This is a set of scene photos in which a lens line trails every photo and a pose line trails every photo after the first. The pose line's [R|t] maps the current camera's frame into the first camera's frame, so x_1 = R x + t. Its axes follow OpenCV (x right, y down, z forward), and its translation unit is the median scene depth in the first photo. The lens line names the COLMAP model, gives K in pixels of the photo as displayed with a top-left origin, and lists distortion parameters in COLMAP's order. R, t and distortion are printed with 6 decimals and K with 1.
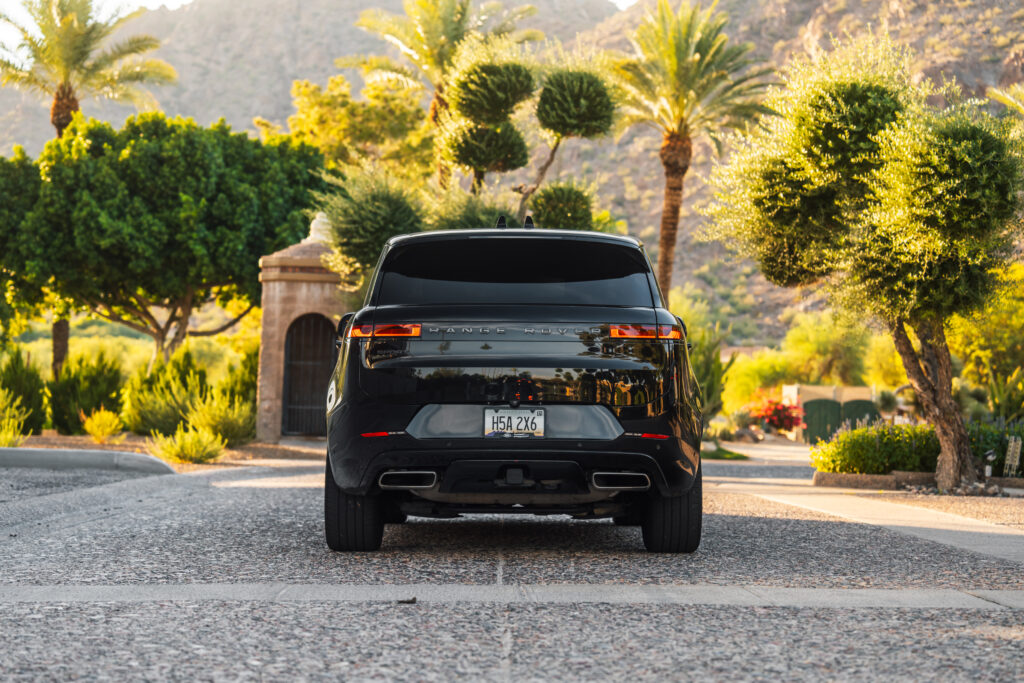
lens RADIAL K [[2088.3, 0, 497.1], [0, 2088.3, 345.5], [0, 0, 1]] dist [0.358815, -0.419107]
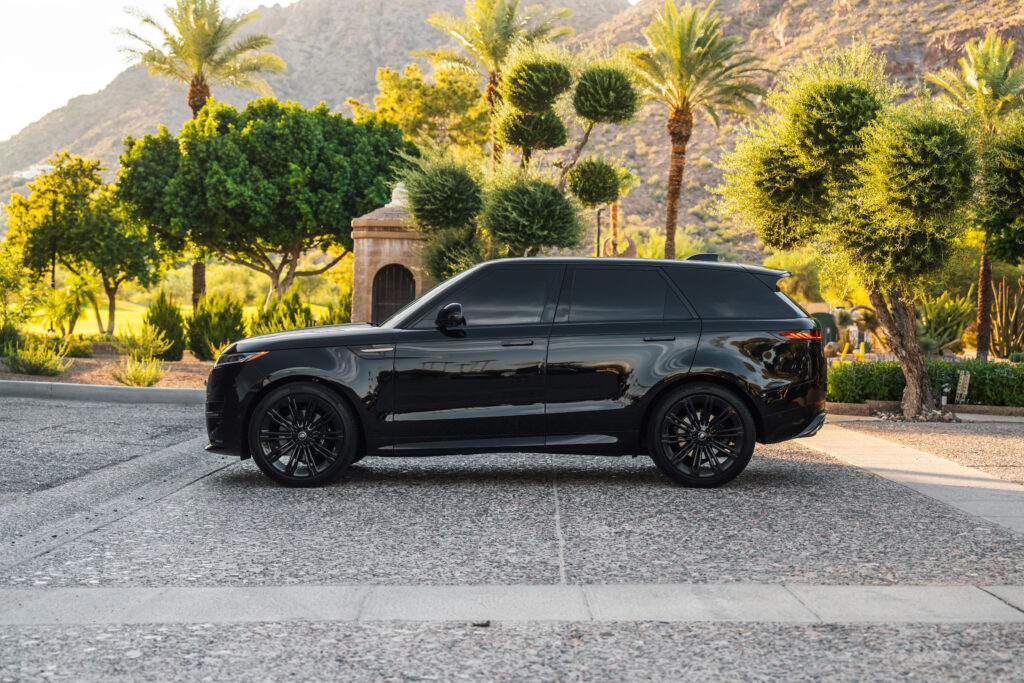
lens RADIAL K [[1583.4, 0, 531.5], [0, 1583.4, 347.1], [0, 0, 1]] dist [0.171882, 0.053576]
pose [[0.999974, -0.006540, -0.002891, -0.003872], [0.006690, 0.998441, 0.055415, -0.018164], [0.002524, -0.055433, 0.998459, 0.054181]]
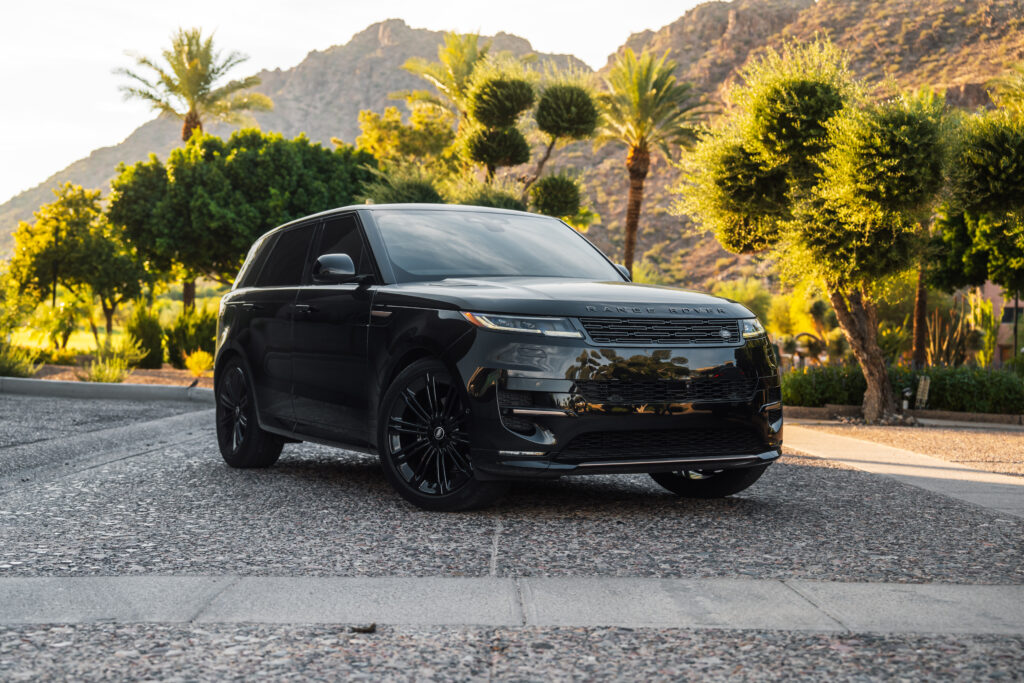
lens RADIAL K [[1392.1, 0, 503.8], [0, 1392.1, 337.9], [0, 0, 1]] dist [0.132570, 0.066241]
pose [[0.999987, 0.003750, -0.003452, 0.002382], [-0.003666, 0.999707, 0.023918, 0.001563], [0.003541, -0.023905, 0.999708, 0.140456]]
